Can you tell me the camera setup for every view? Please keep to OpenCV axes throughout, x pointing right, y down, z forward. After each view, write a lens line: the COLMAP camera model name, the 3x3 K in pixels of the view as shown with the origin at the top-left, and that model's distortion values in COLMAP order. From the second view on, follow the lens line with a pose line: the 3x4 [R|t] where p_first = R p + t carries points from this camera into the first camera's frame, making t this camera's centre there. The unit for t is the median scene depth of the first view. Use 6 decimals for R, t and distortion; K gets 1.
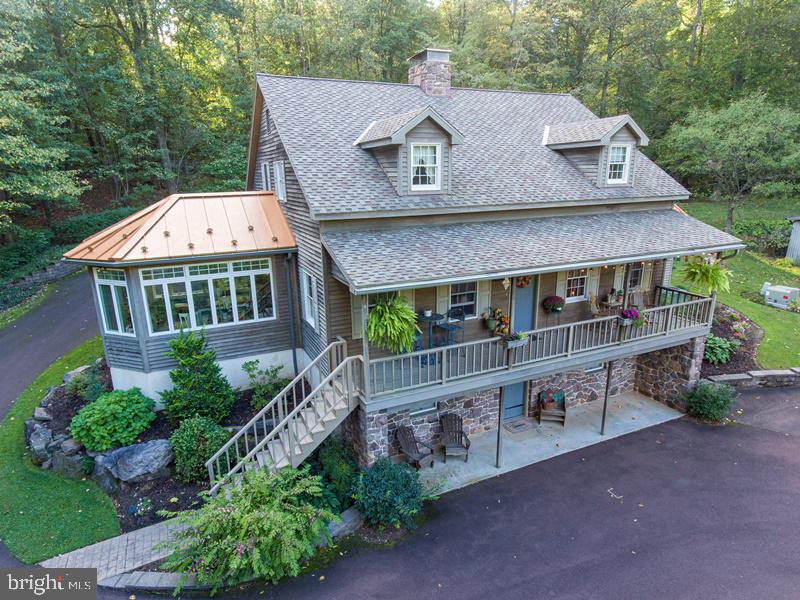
lens RADIAL K [[473.2, 0, 400.0], [0, 473.2, 300.0], [0, 0, 1]] dist [-0.000952, -0.000390]
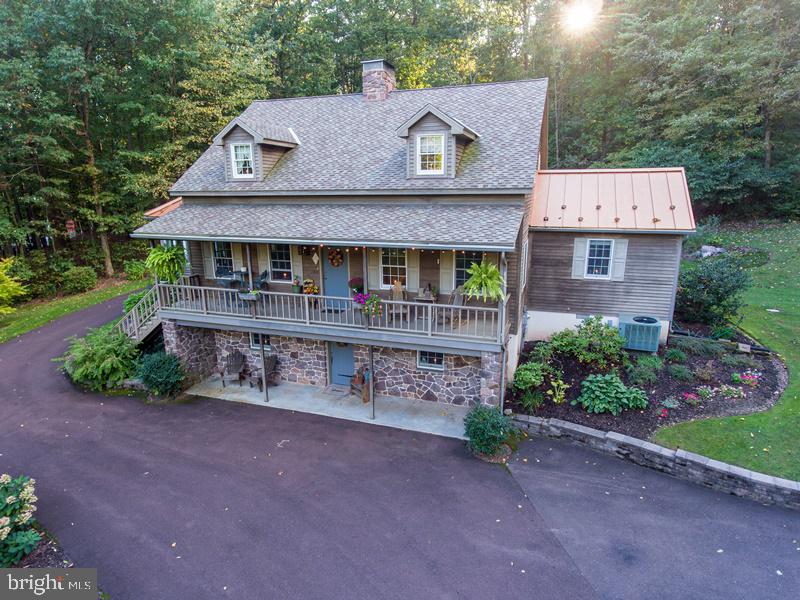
lens RADIAL K [[478.4, 0, 400.0], [0, 478.4, 300.0], [0, 0, 1]] dist [-0.002311, -0.000549]
pose [[0.723771, 0.170866, -0.668551, 1.219166], [-0.180283, 0.982030, 0.055810, -0.039962], [0.666074, 0.080135, 0.741569, 0.273751]]
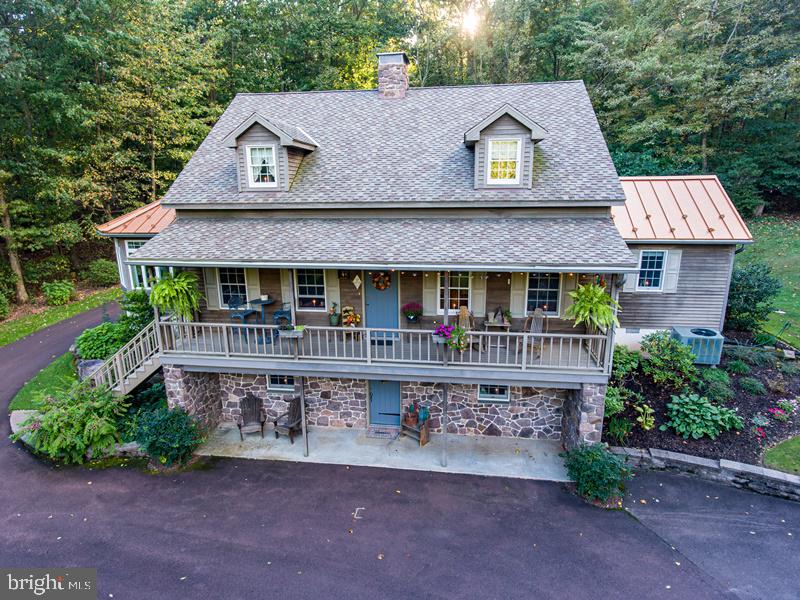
lens RADIAL K [[478.4, 0, 400.0], [0, 478.4, 300.0], [0, 0, 1]] dist [-0.002311, -0.000549]
pose [[0.843504, 0.133602, -0.520242, 0.852926], [-0.141572, 0.989622, 0.024601, -0.036774], [0.518130, 0.052901, 0.853664, 0.191939]]
